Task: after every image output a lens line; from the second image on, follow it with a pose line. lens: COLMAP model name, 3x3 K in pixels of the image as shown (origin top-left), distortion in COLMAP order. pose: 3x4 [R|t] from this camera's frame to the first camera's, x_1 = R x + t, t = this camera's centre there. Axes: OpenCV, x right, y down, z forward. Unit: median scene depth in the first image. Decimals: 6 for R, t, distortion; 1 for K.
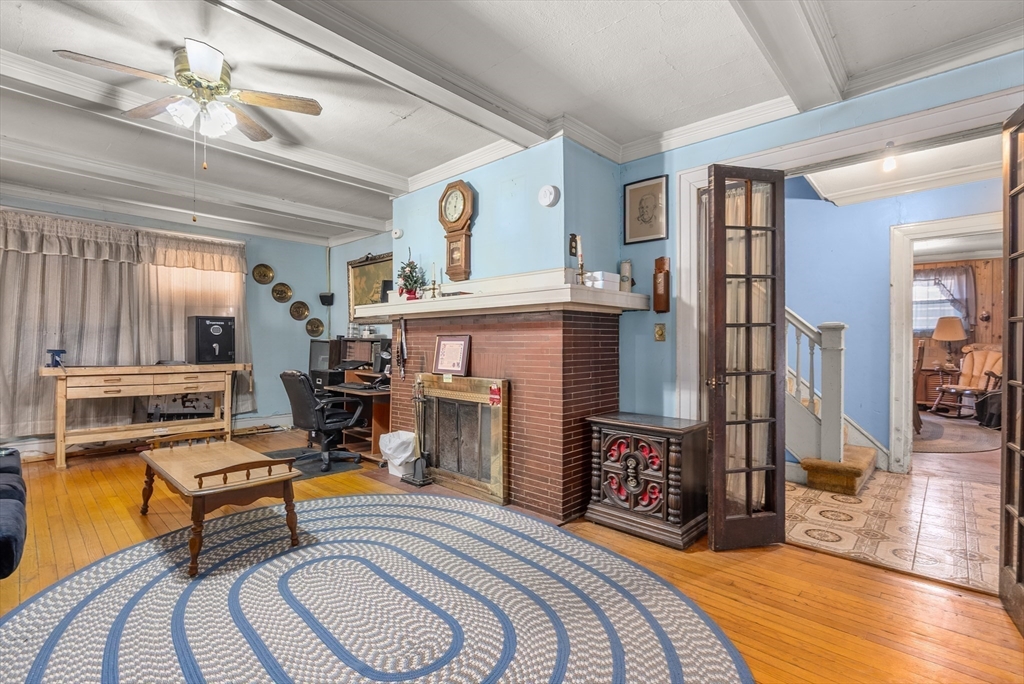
lens RADIAL K [[470.5, 0, 514.7], [0, 470.5, 343.9], [0, 0, 1]] dist [-0.000174, 0.000526]
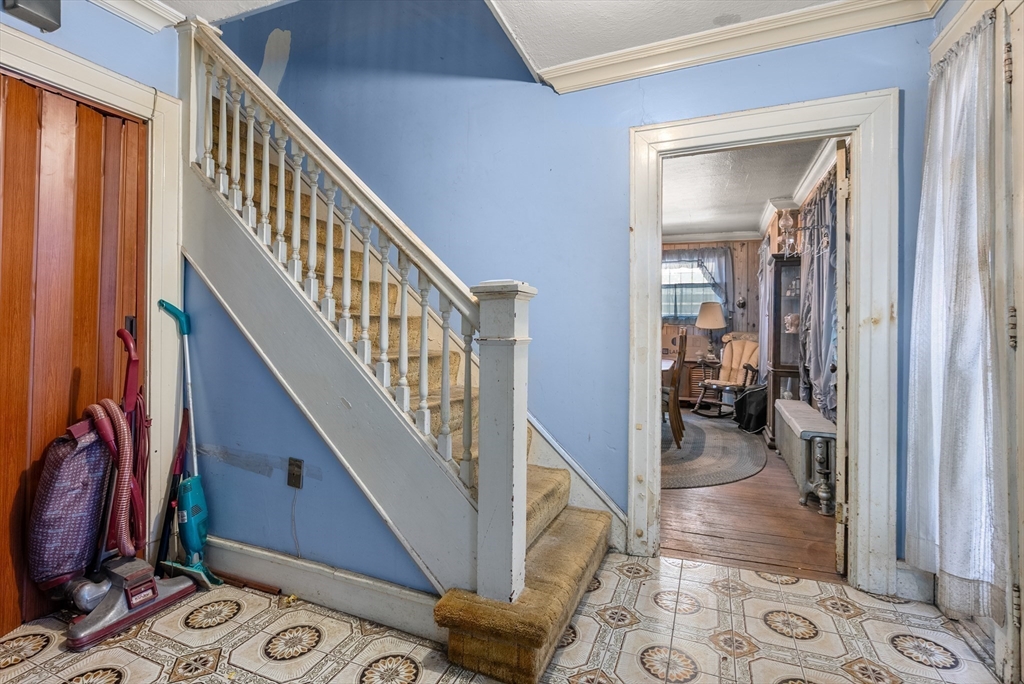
lens RADIAL K [[470.5, 0, 519.7], [0, 470.5, 323.5], [0, 0, 1]] dist [-0.000174, 0.000526]
pose [[0.936006, 0.012092, 0.351775, 0.306794], [-0.006450, 0.999831, -0.017204, 0.001301], [-0.351924, 0.013834, 0.935926, 0.331601]]
